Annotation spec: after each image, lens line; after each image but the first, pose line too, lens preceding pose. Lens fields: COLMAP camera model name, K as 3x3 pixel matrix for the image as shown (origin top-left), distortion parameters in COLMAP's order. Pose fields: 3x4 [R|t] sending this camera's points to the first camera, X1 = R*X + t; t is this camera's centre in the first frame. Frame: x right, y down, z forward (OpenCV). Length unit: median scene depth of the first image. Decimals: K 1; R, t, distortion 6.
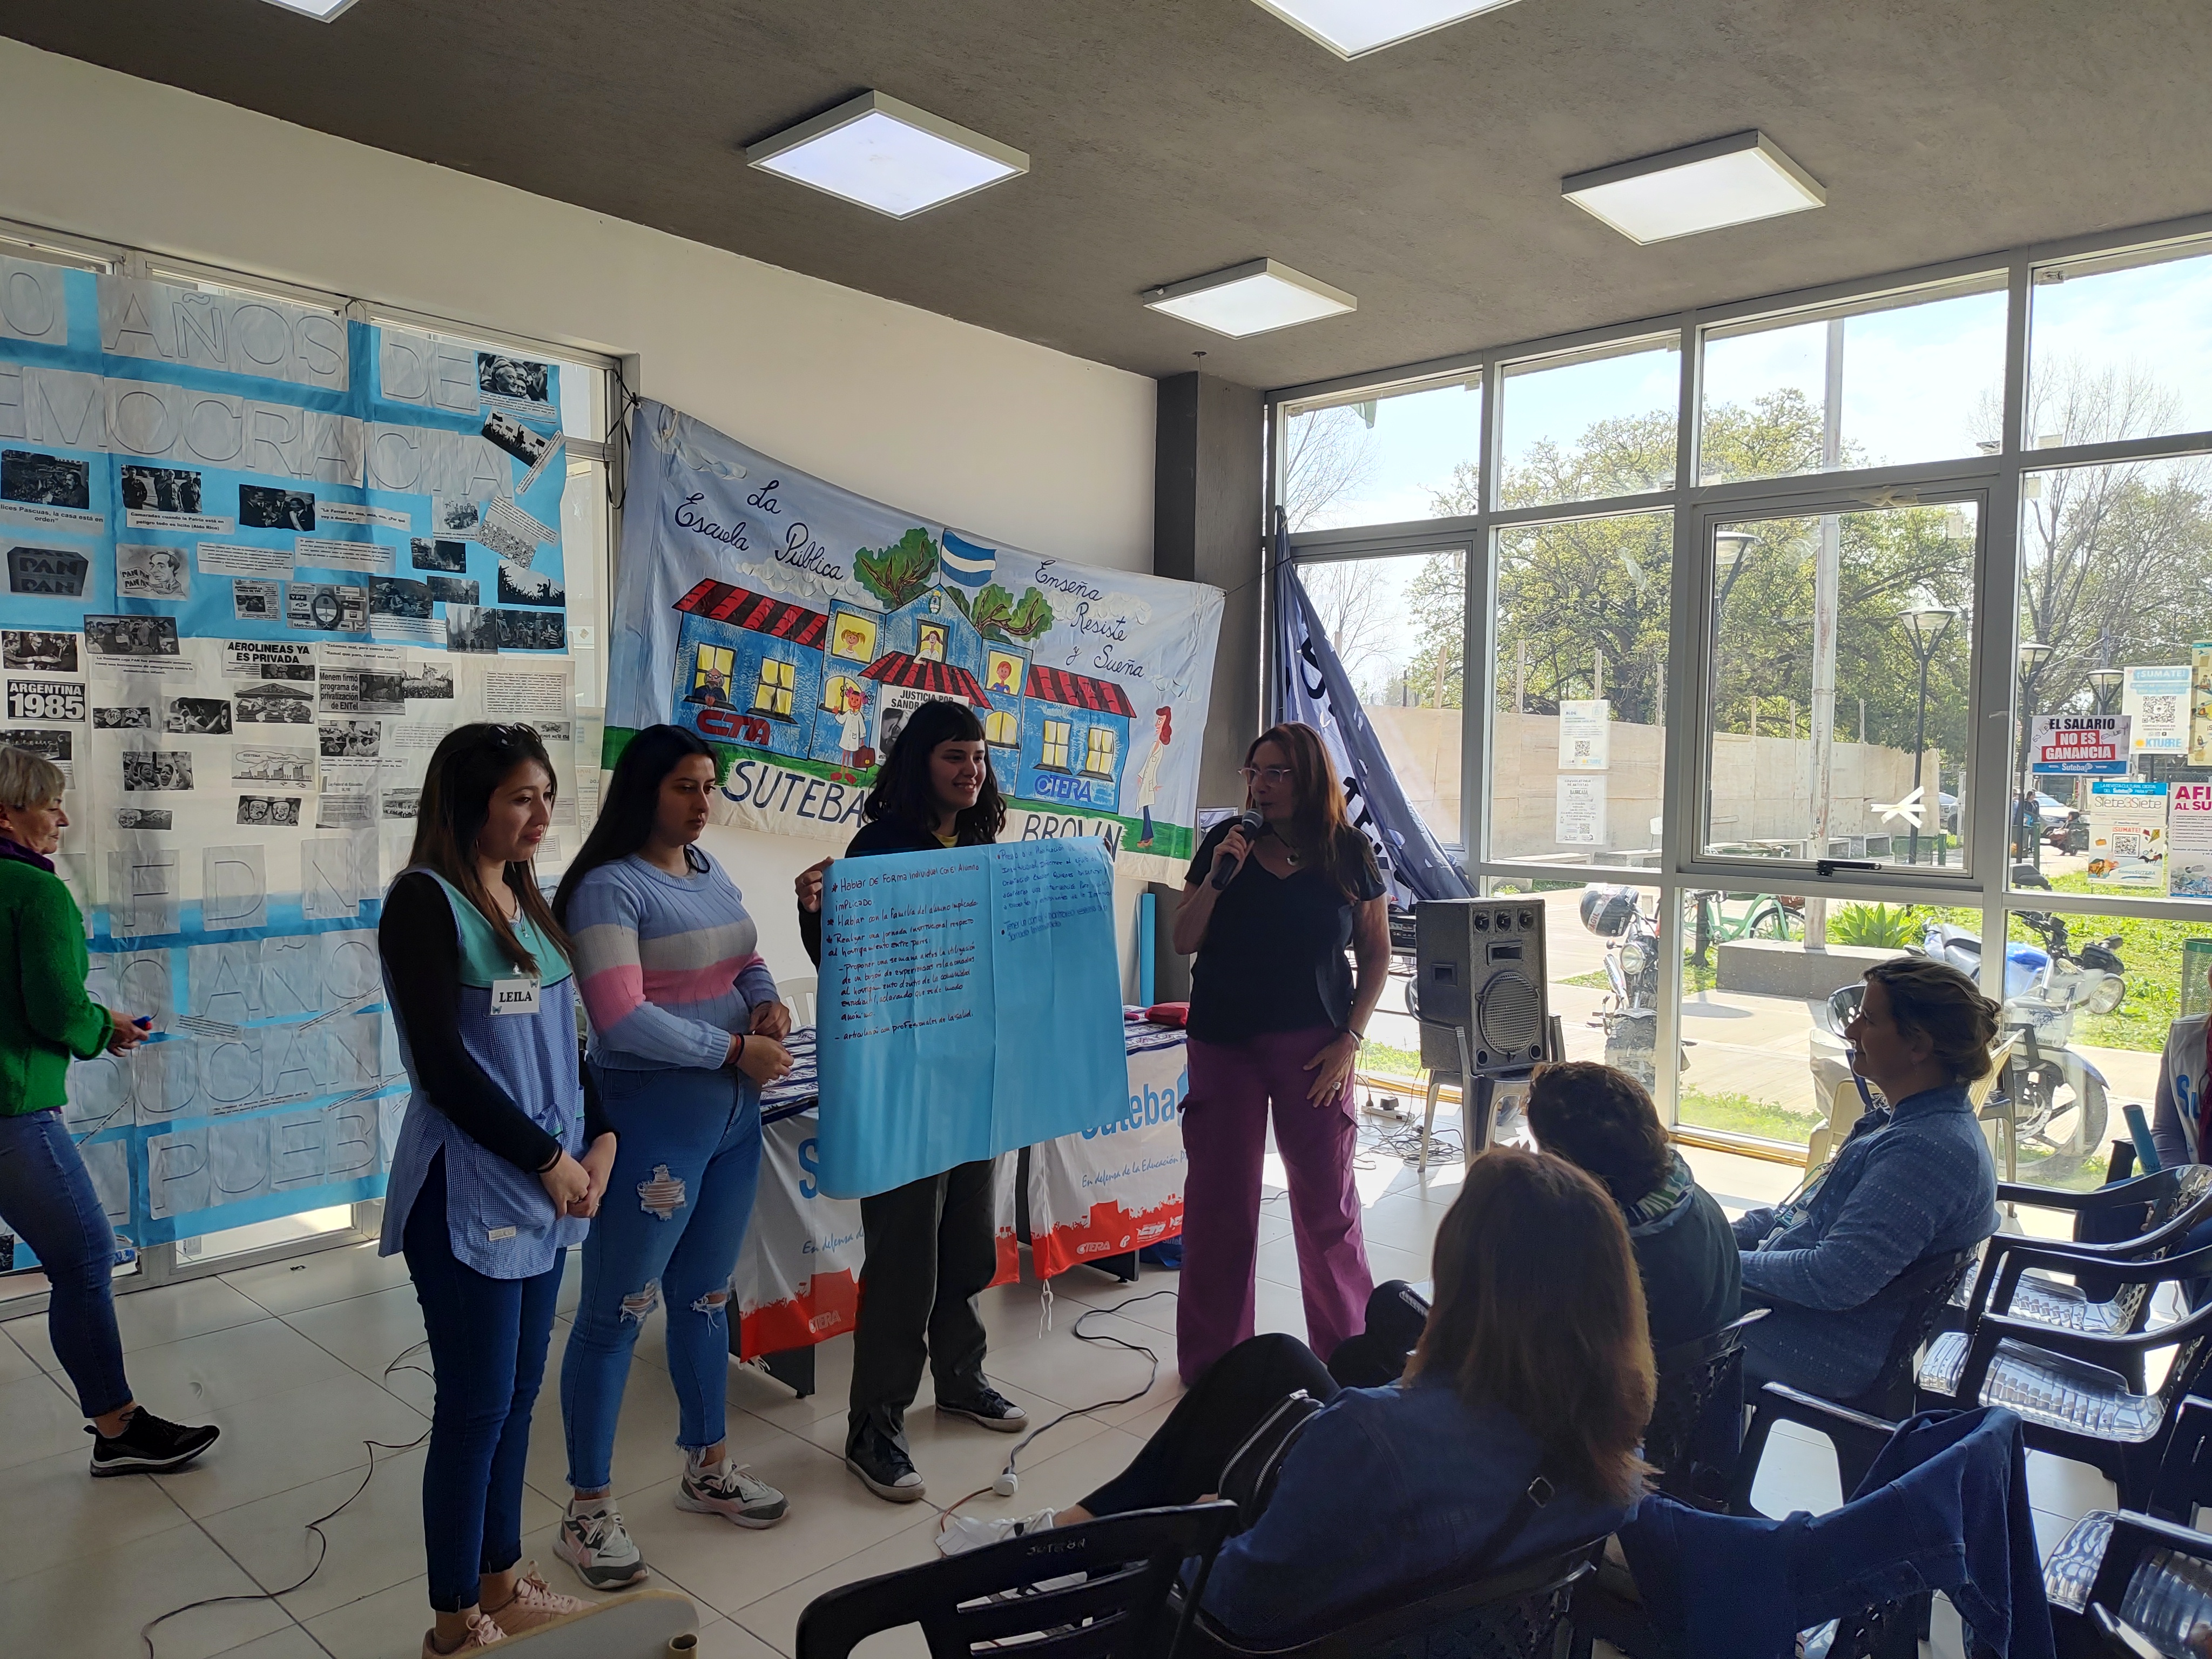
lens RADIAL K [[1513.1, 0, 1103.3], [0, 1513.1, 876.1], [0, 0, 1]] dist [0.041438, -0.027861]
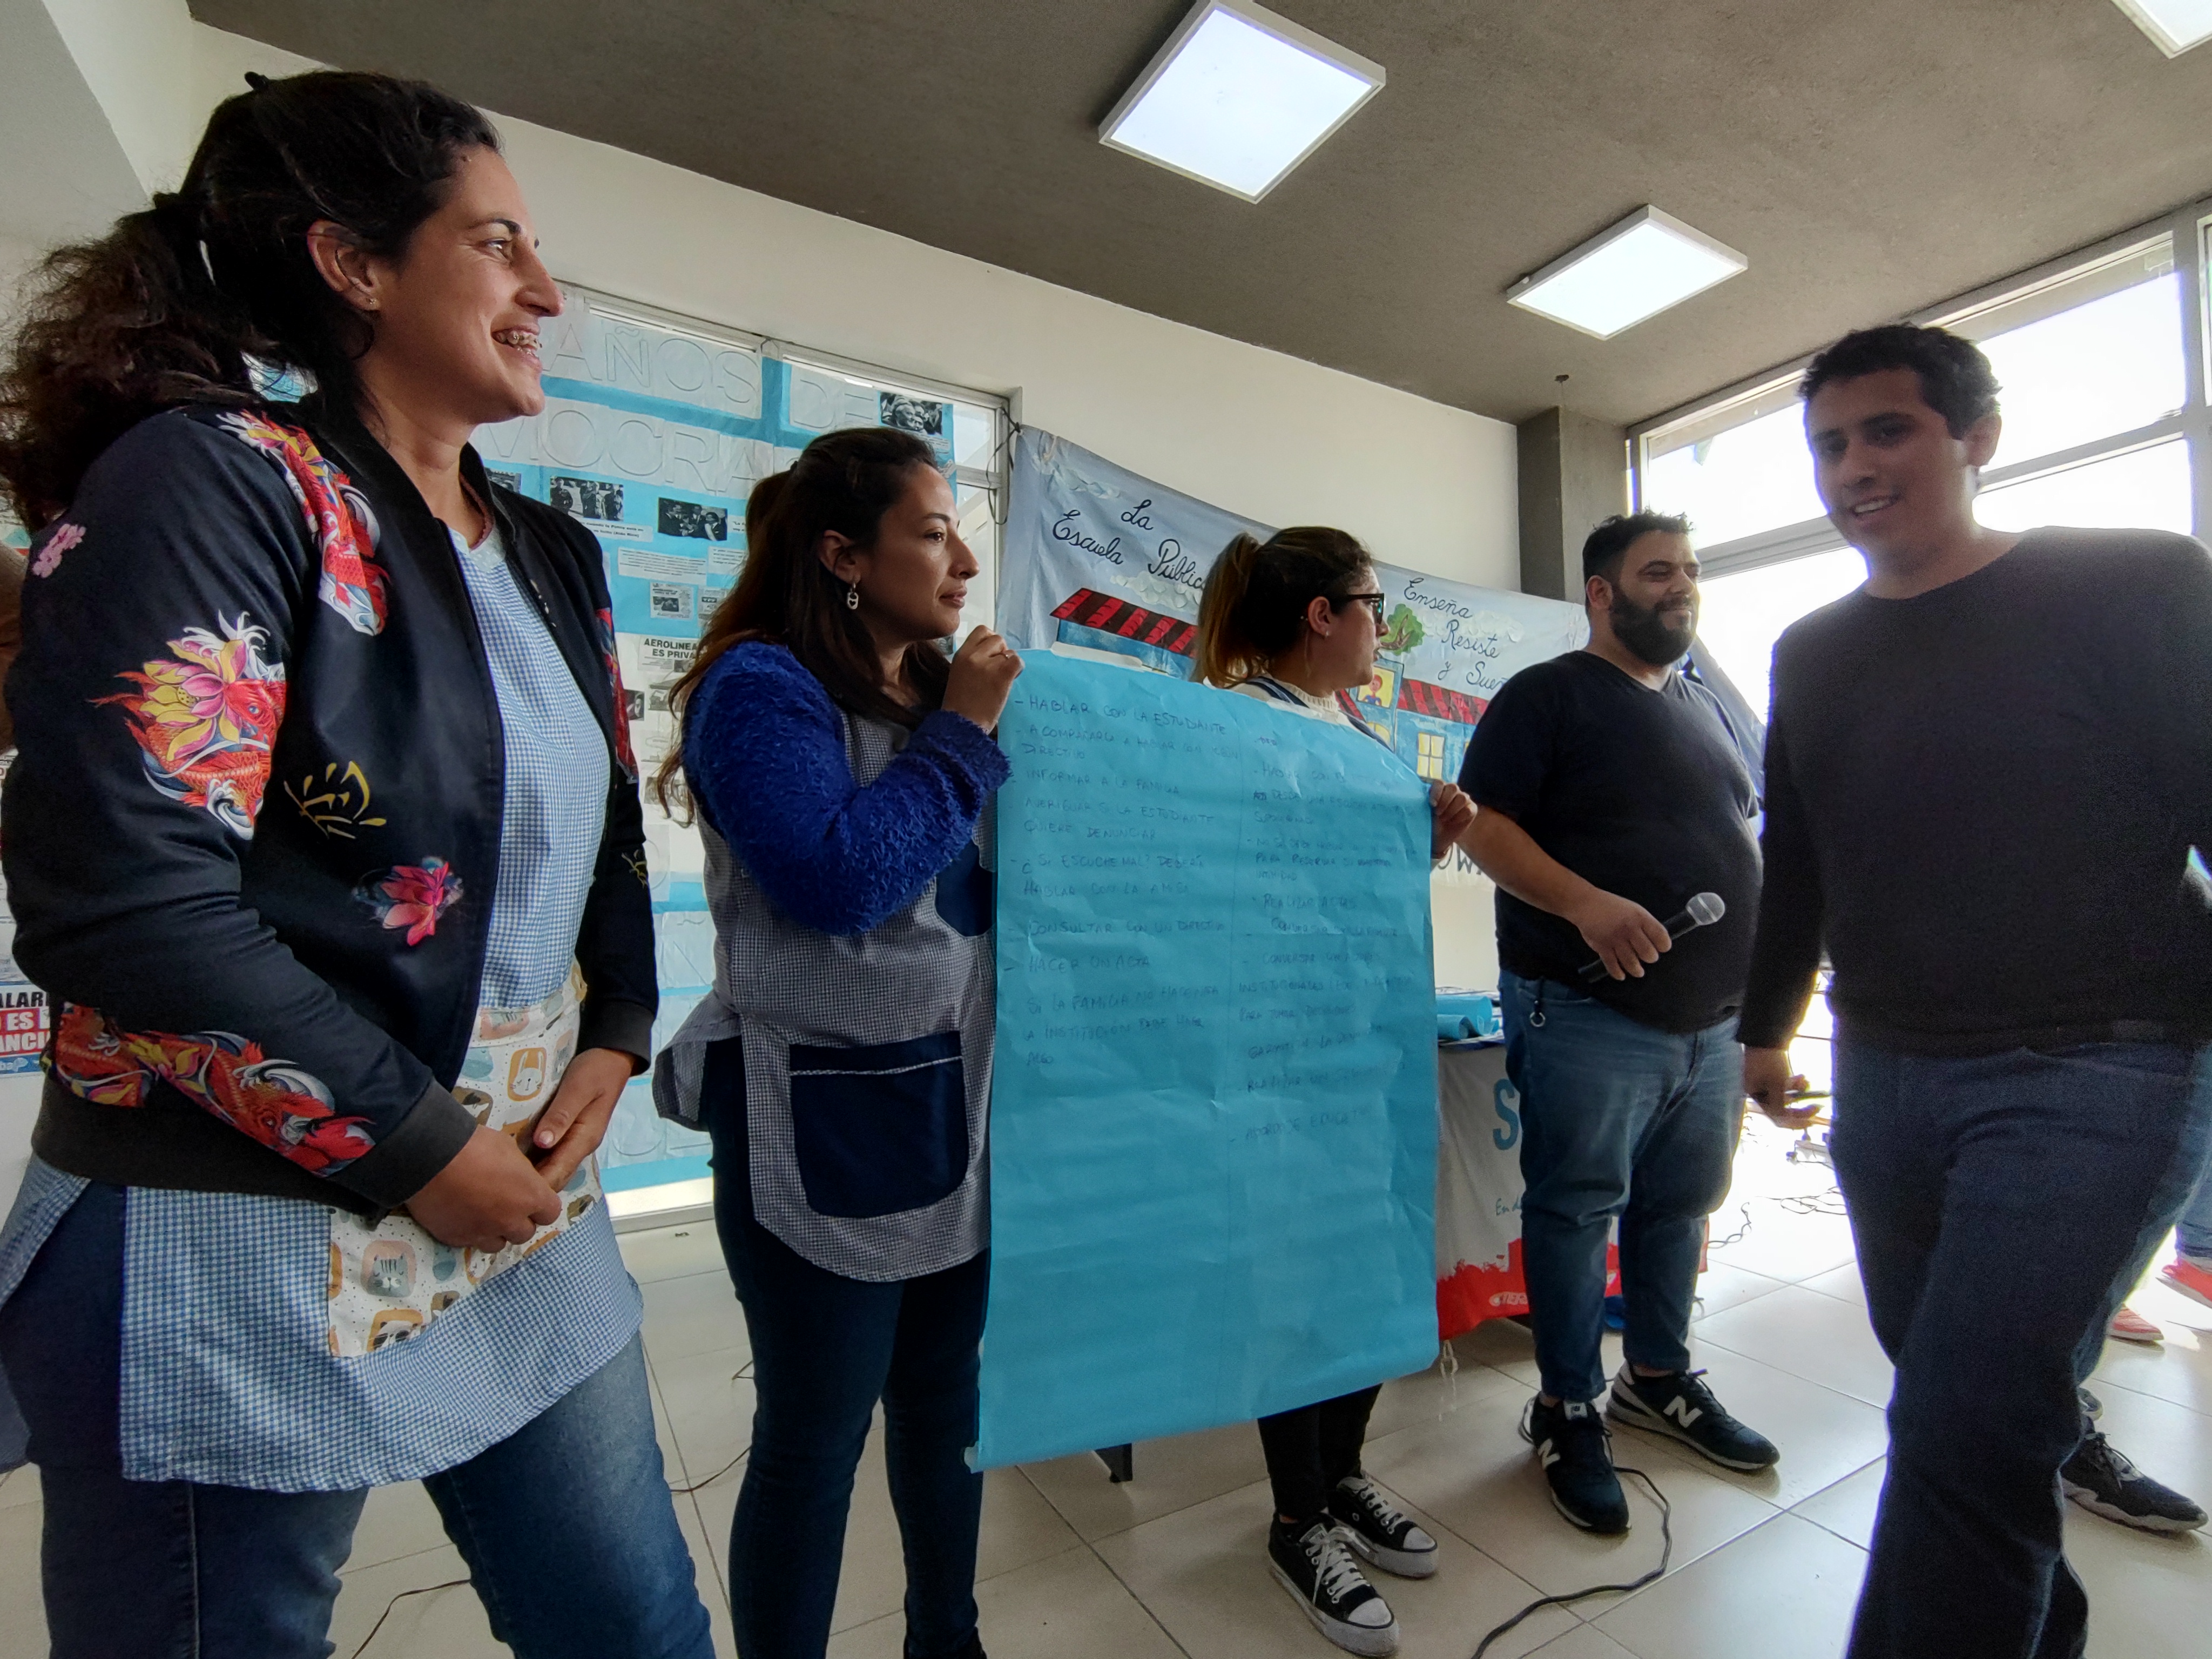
lens RADIAL K [[1042.2, 0, 1120.4], [0, 1042.2, 840.6], [0, 0, 1]] dist [-0.008445, 0.006187]
pose [[0.951953, -0.032510, -0.304514, -0.020783], [-0.003686, 0.993061, -0.117545, 0.061478], [0.306222, 0.113019, 0.945227, 0.331866]]
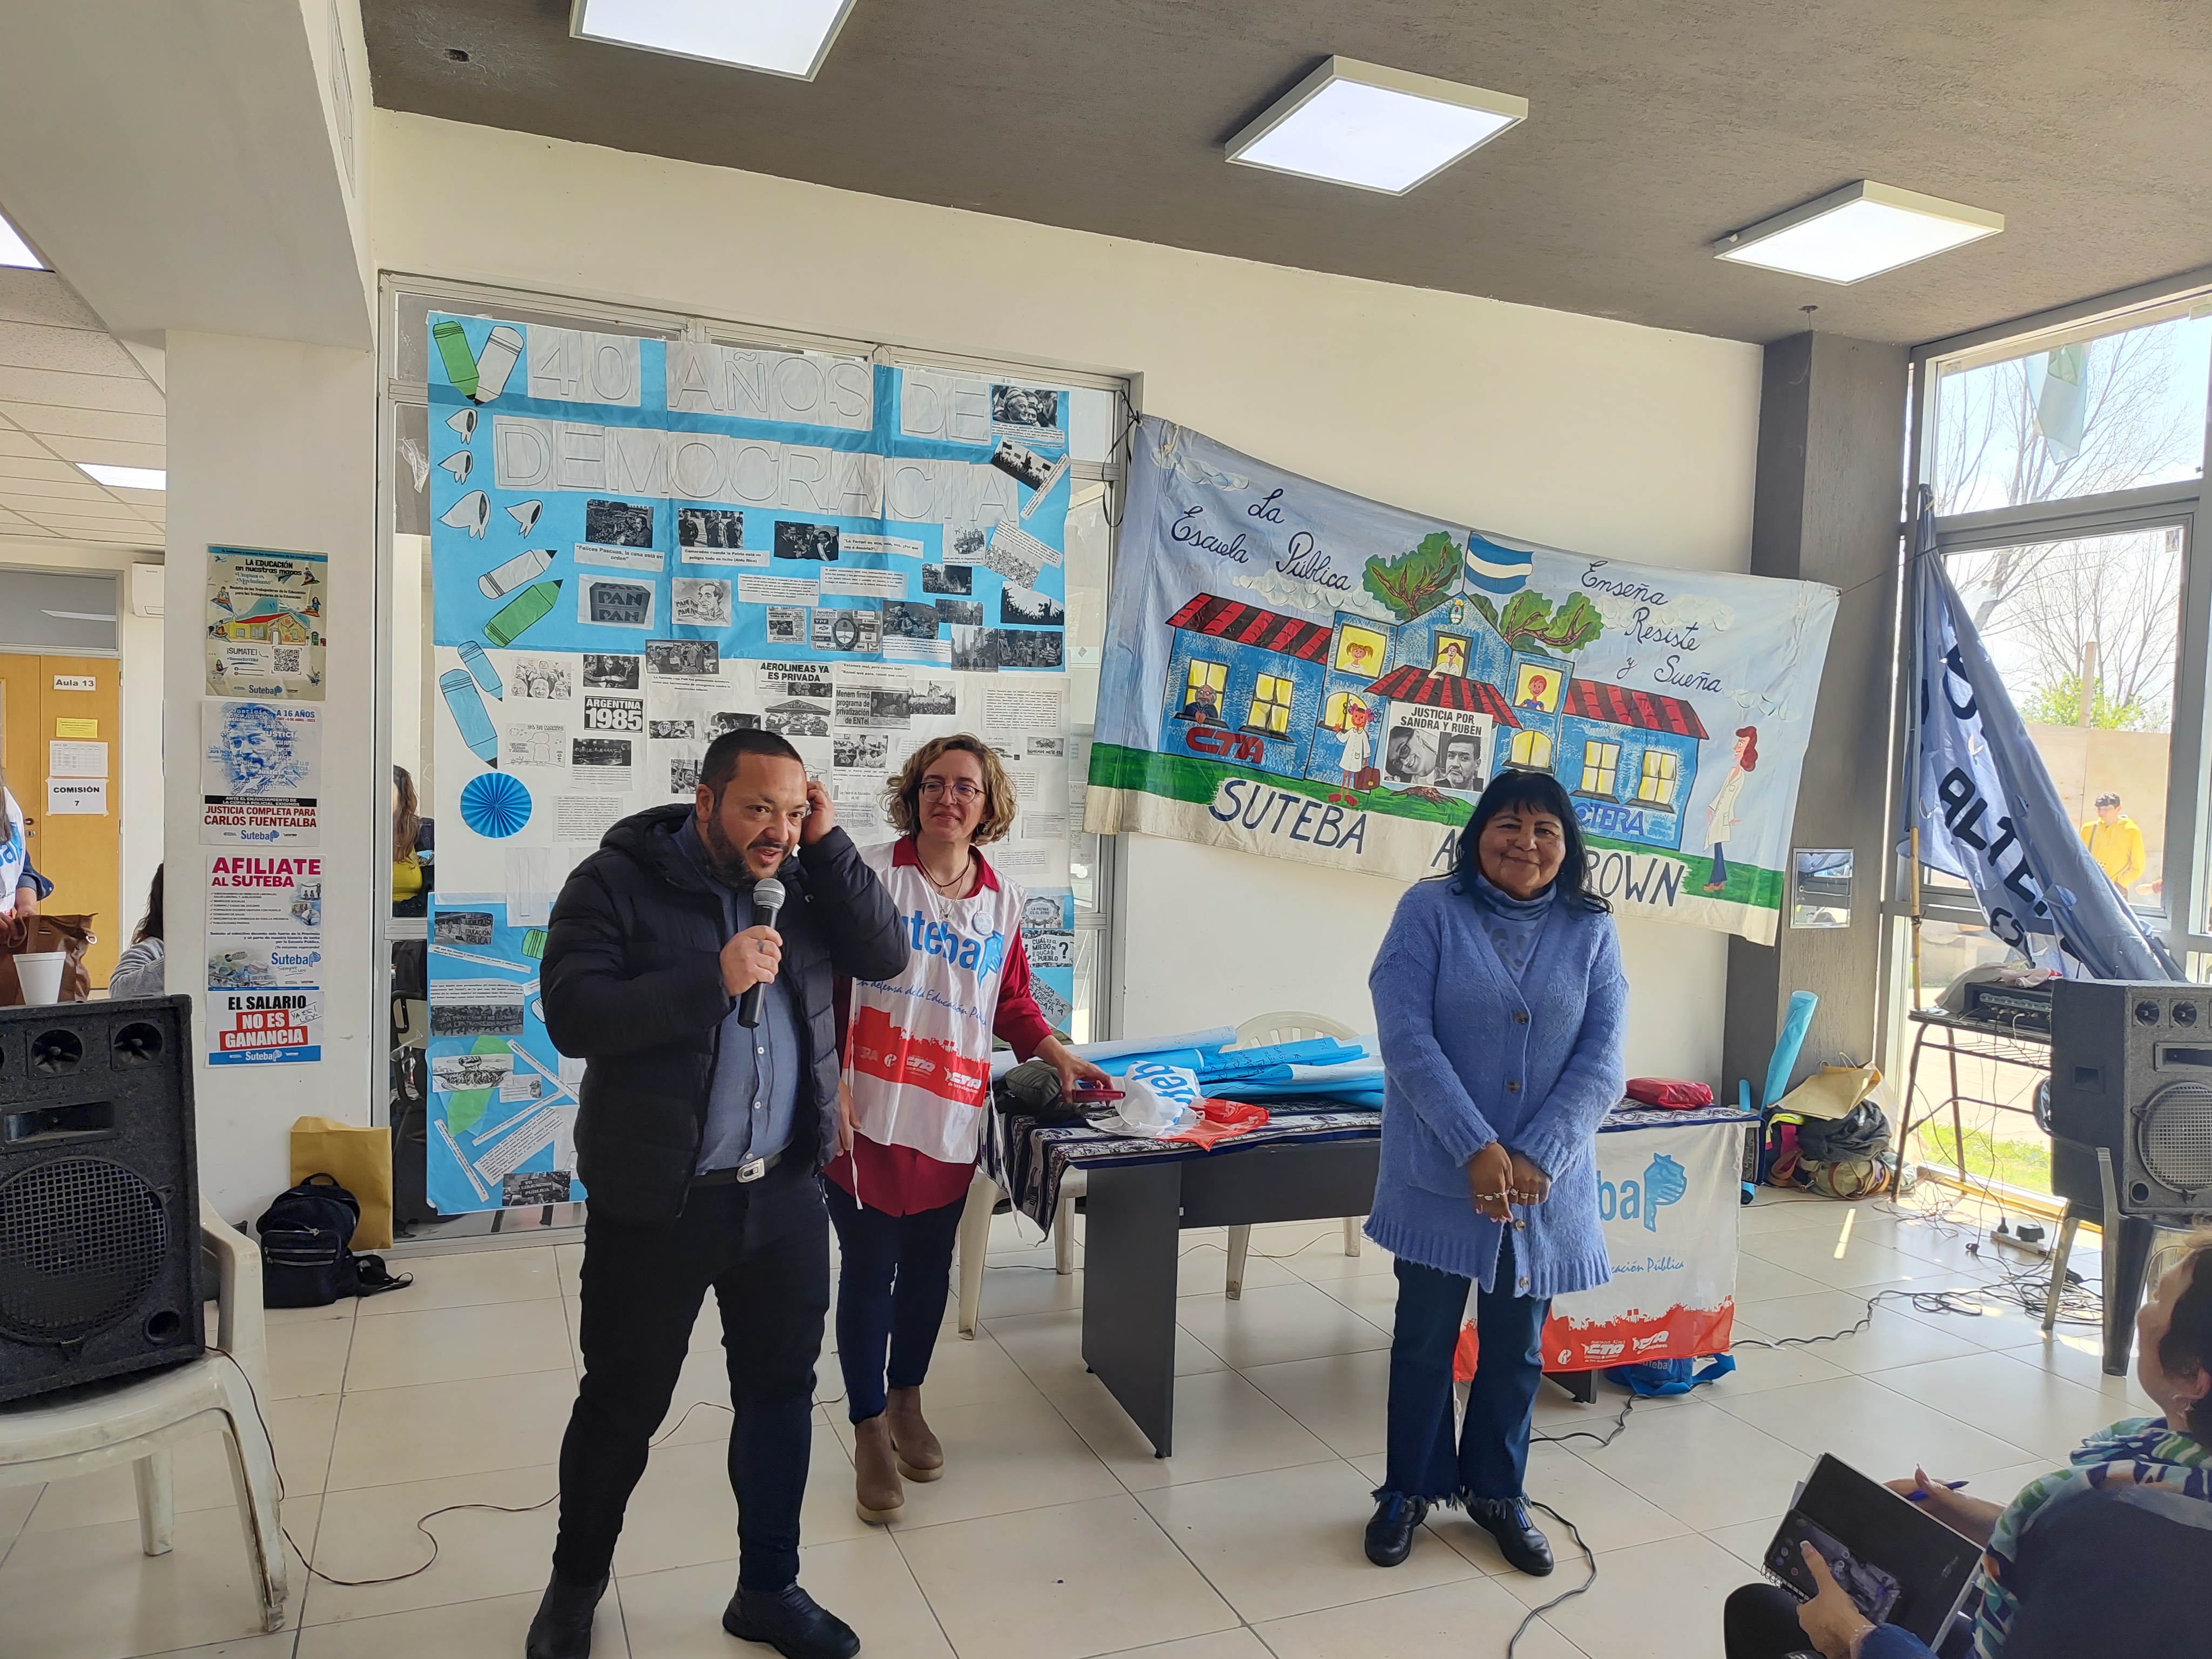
lens RADIAL K [[1513.1, 0, 1106.7], [0, 1513.1, 859.7], [0, 0, 1]] dist [0.041438, -0.027861]
pose [[0.901801, 0.039792, -0.430316, 0.106962], [-0.053658, 0.998357, -0.020128, -0.001376], [0.428808, 0.041241, 0.902454, 0.095434]]
